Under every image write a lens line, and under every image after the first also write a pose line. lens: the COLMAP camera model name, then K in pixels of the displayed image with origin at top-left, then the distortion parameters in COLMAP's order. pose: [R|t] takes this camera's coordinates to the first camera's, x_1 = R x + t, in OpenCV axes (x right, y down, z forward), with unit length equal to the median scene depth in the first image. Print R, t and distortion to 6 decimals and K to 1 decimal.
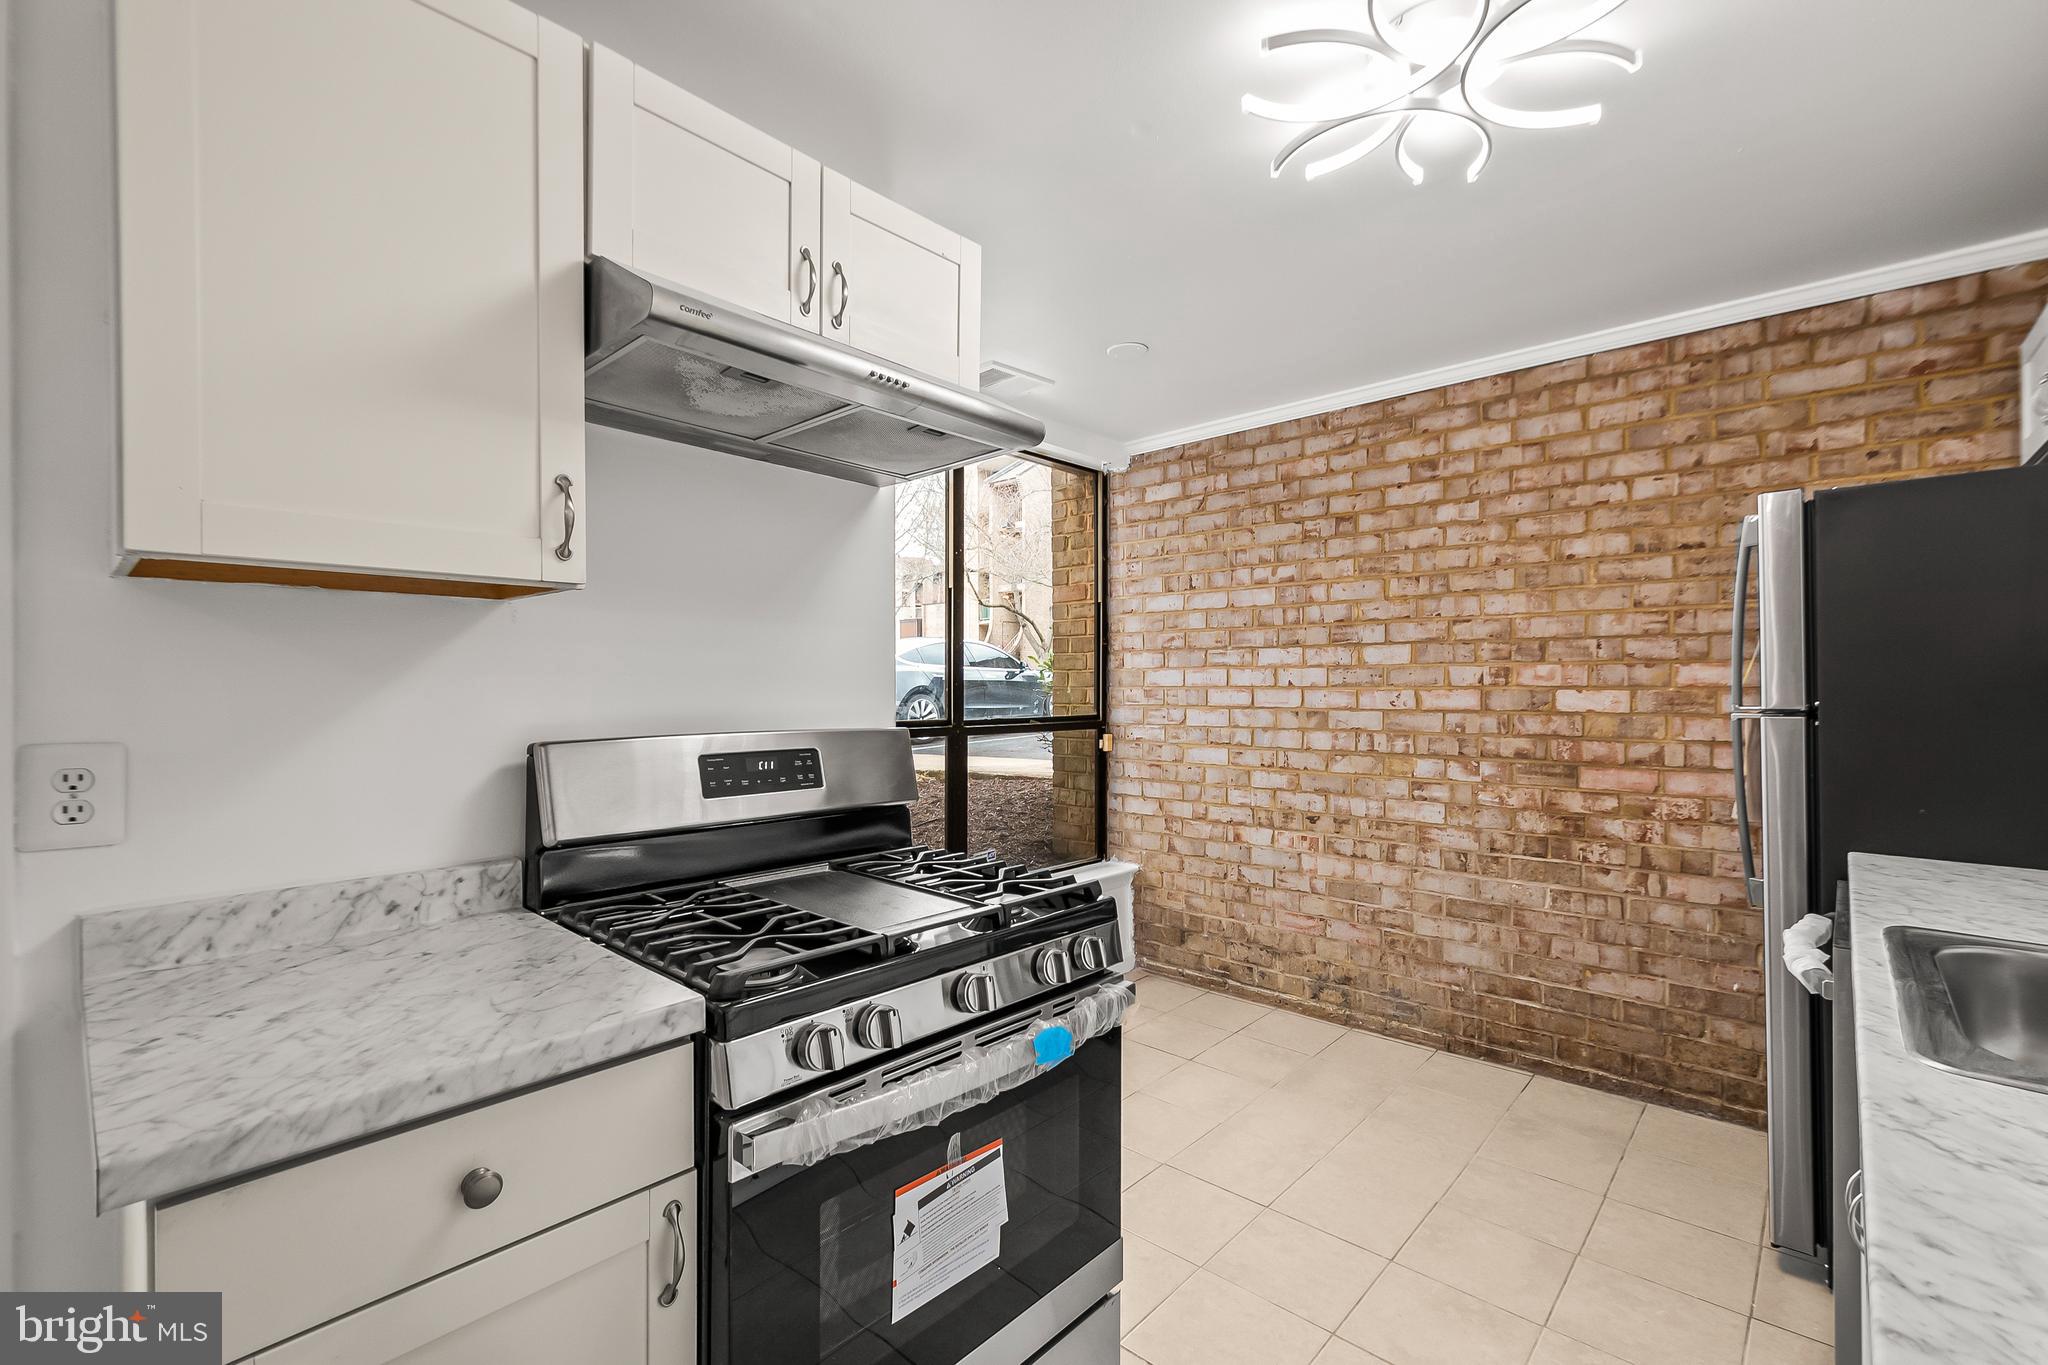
lens RADIAL K [[898.6, 0, 1040.2], [0, 898.6, 689.7], [0, 0, 1]] dist [0.011238, -0.001204]
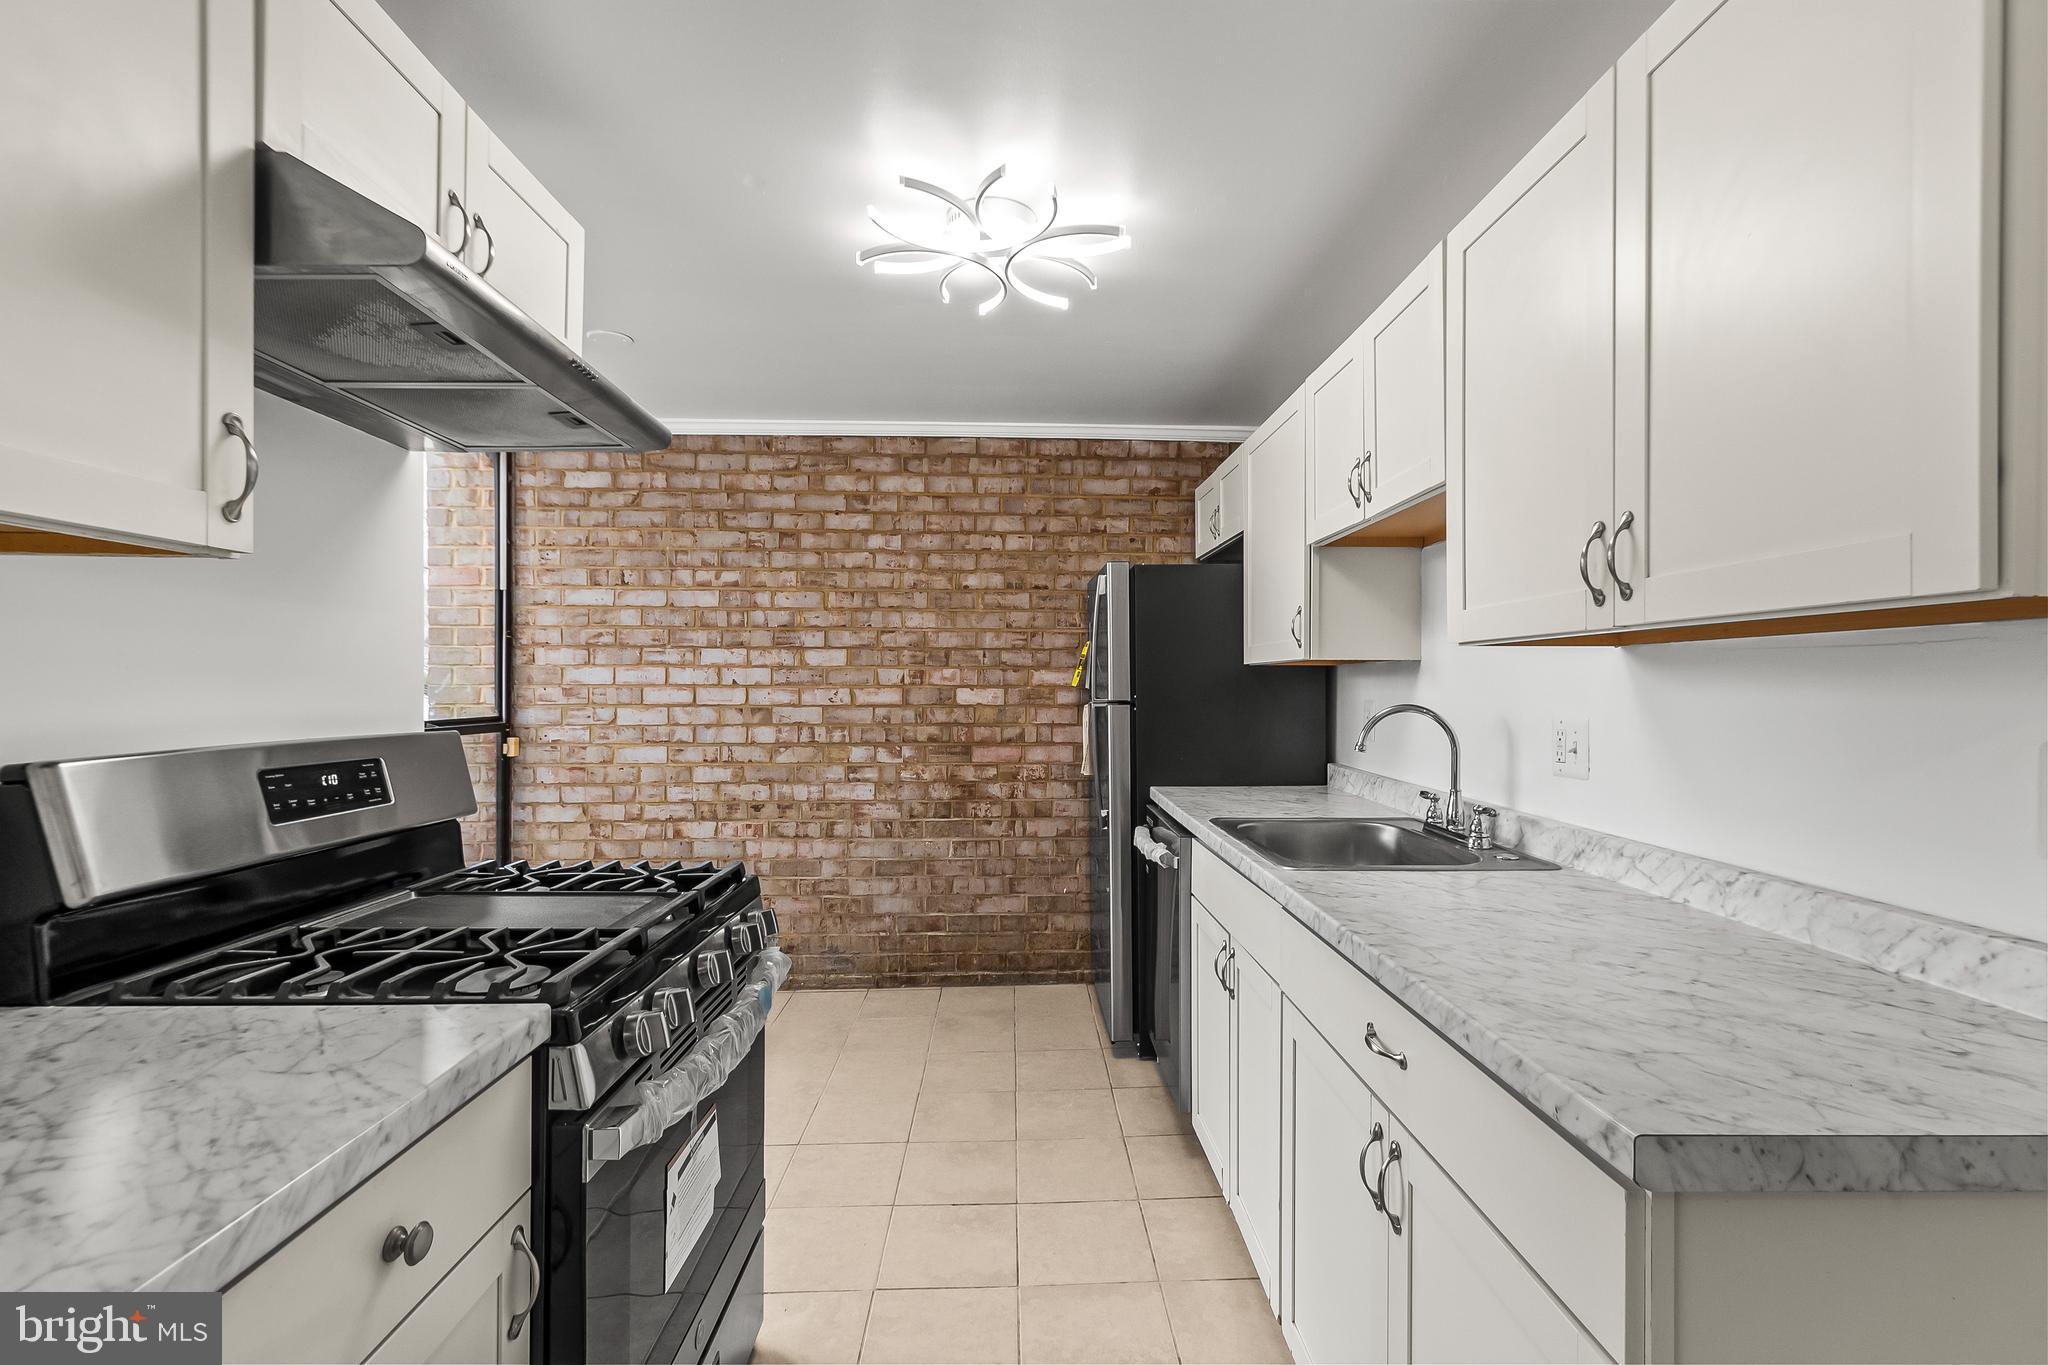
lens RADIAL K [[892.3, 0, 1051.4], [0, 892.3, 683.6], [0, 0, 1]] dist [0.006561, 0.000503]
pose [[0.718659, 0.003637, 0.695354, -0.209938], [0.000191, 0.999985, -0.005427, 0.000622], [-0.695363, 0.004033, 0.718647, -0.021429]]
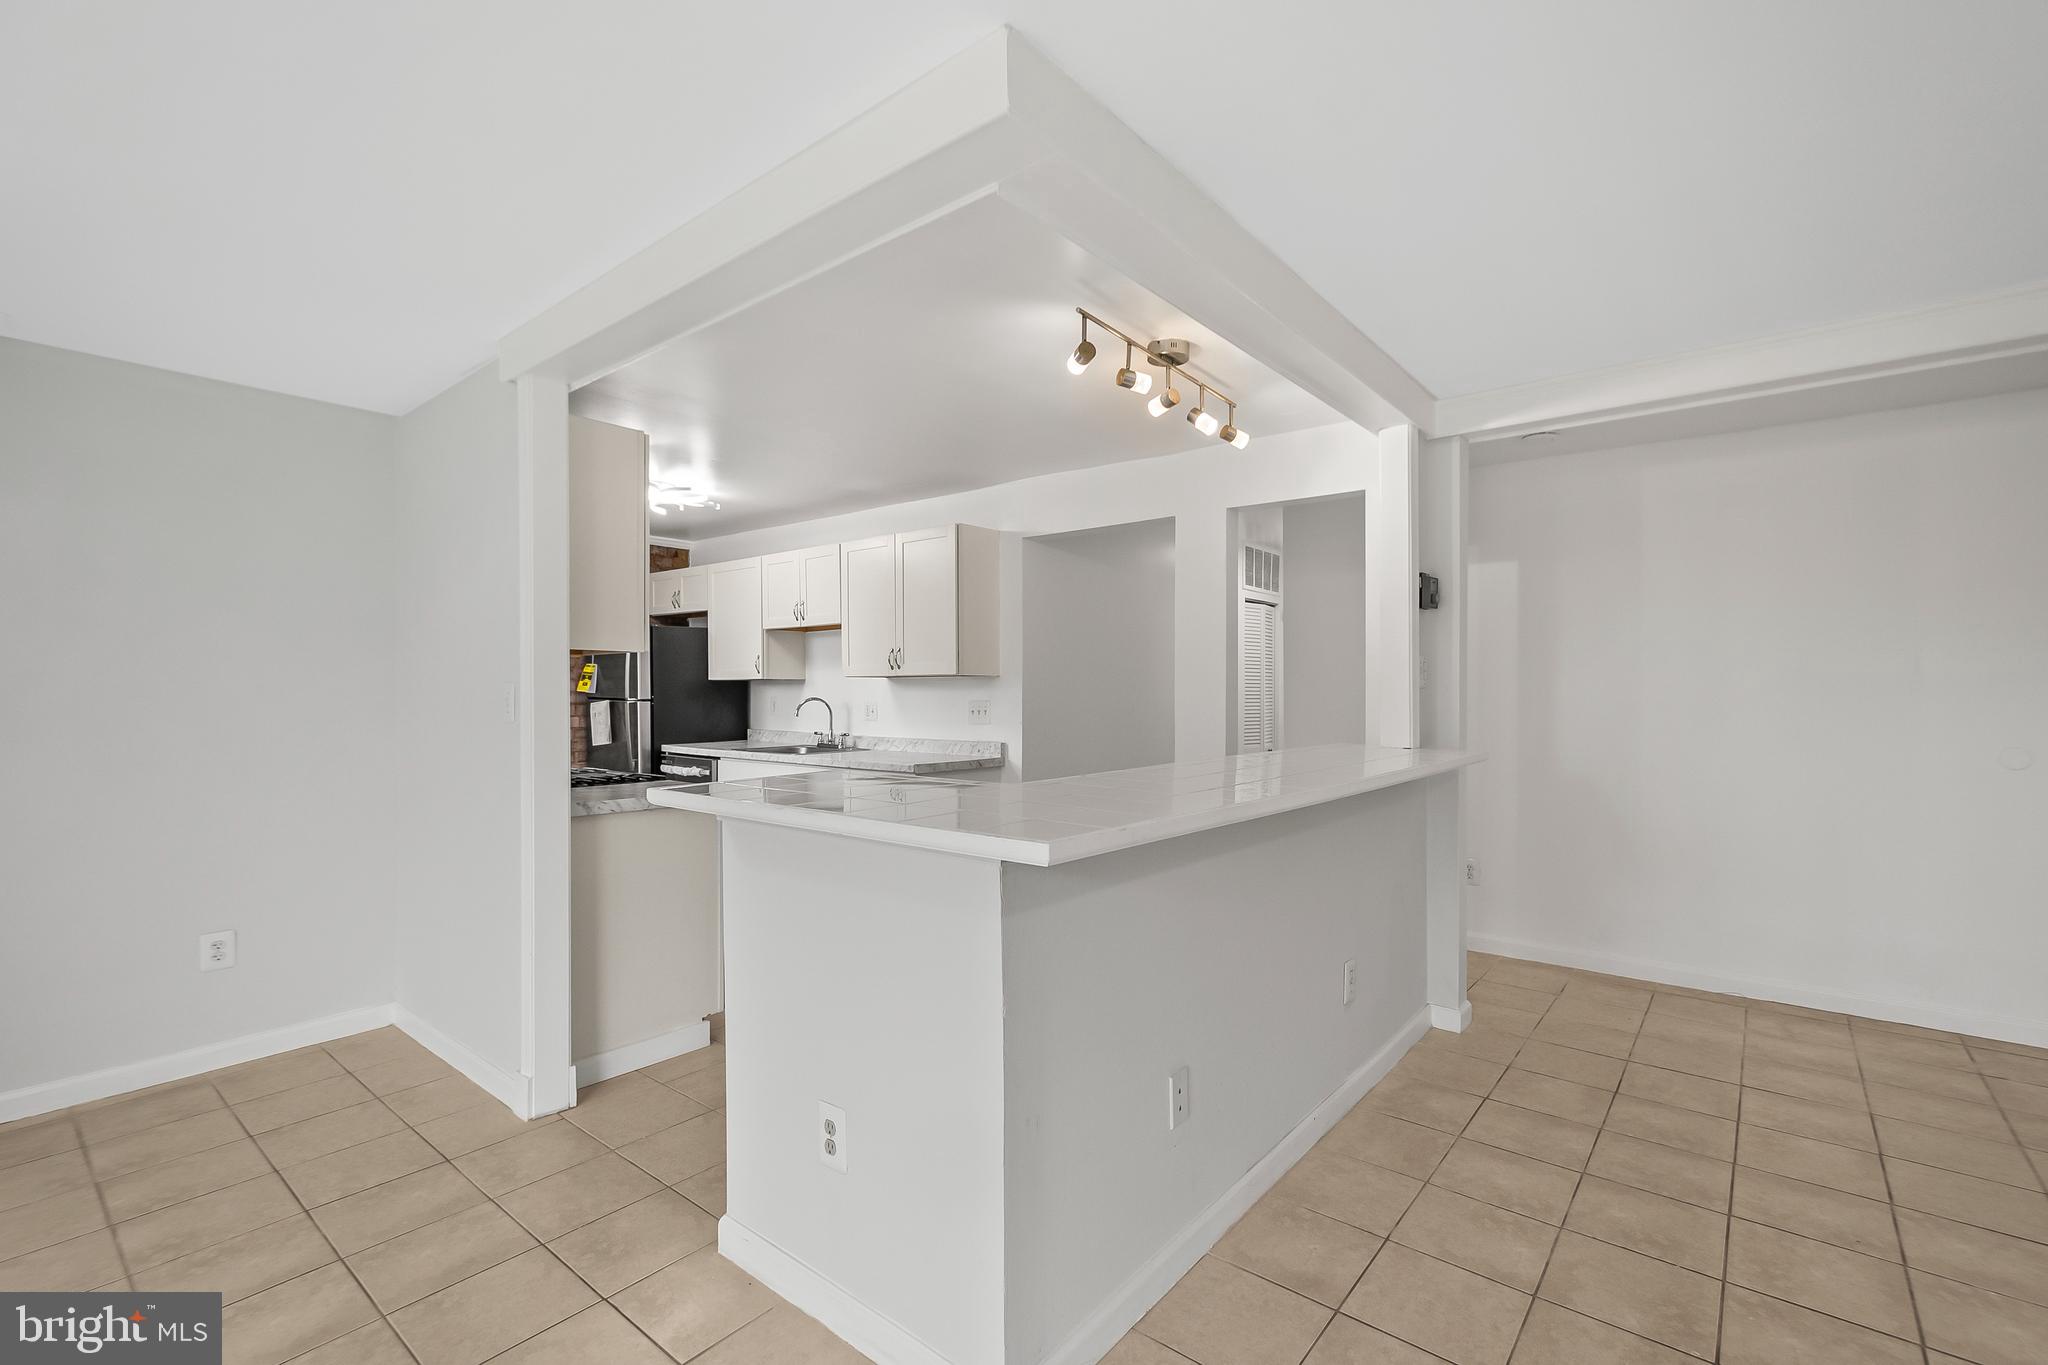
lens RADIAL K [[898.6, 0, 1040.2], [0, 898.6, 689.7], [0, 0, 1]] dist [0.011238, -0.001204]
pose [[-0.039343, -0.001155, 0.999225, -1.299096], [0.007445, 0.999971, 0.001449, -0.002053], [-0.999198, 0.007496, -0.039333, -0.097063]]
